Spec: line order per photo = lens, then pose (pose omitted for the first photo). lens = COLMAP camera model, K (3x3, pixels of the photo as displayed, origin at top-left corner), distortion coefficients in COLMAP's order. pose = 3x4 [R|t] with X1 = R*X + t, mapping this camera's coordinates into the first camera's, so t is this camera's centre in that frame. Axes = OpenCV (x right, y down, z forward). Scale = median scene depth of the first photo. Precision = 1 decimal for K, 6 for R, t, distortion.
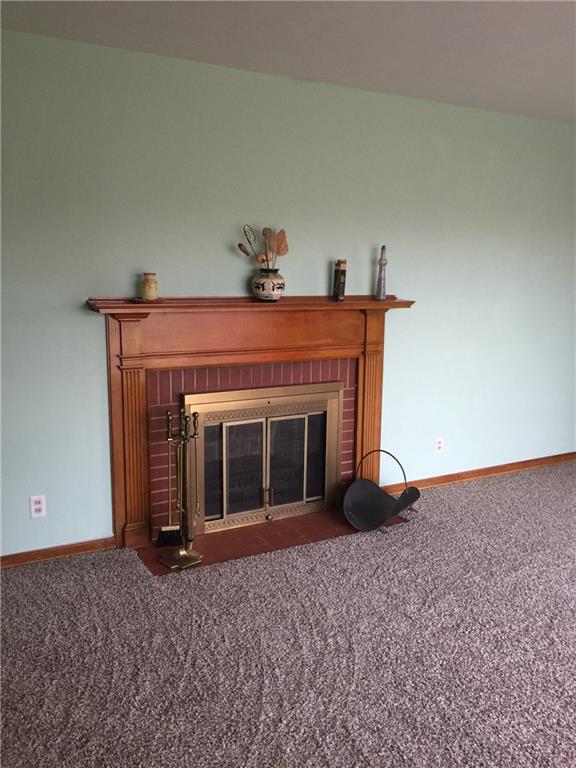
lens RADIAL K [[648.7, 0, 289.1], [0, 648.7, 385.4], [0, 0, 1]] dist [0.075482, -0.058104]
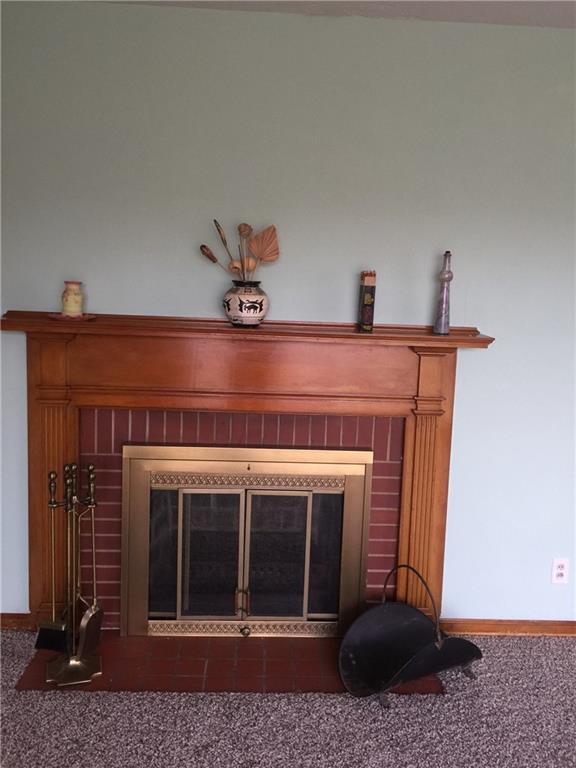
lens RADIAL K [[648.7, 0, 288.4], [0, 648.7, 376.6], [0, 0, 1]] dist [0.075482, -0.058104]
pose [[0.898507, 0.074308, -0.432623, 0.312888], [-0.102653, 0.993809, -0.042499, -0.048167], [0.426787, 0.082595, 0.900573, 0.374572]]
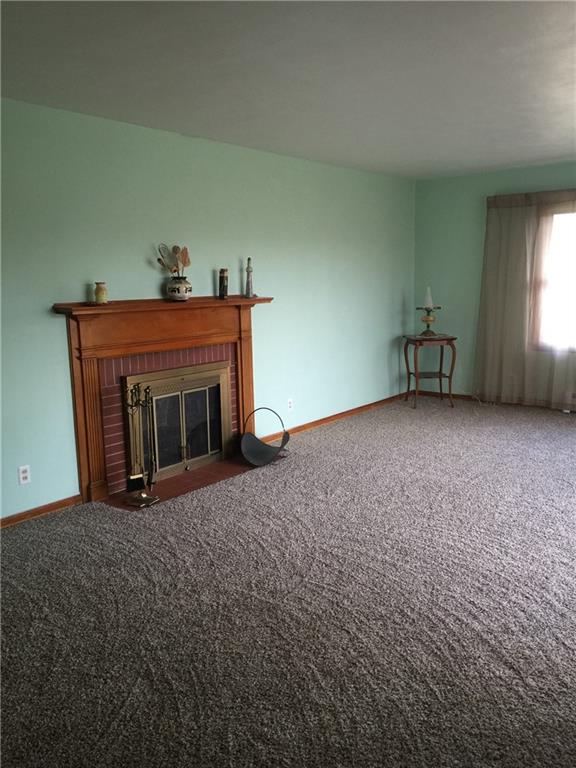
lens RADIAL K [[648.7, 0, 286.4], [0, 648.7, 385.0], [0, 0, 1]] dist [0.075482, -0.058104]
pose [[0.922755, -0.092274, 0.374178, -0.333402], [0.096427, 0.995311, 0.007652, 0.048719], [-0.373129, 0.029020, 0.927325, -0.292515]]
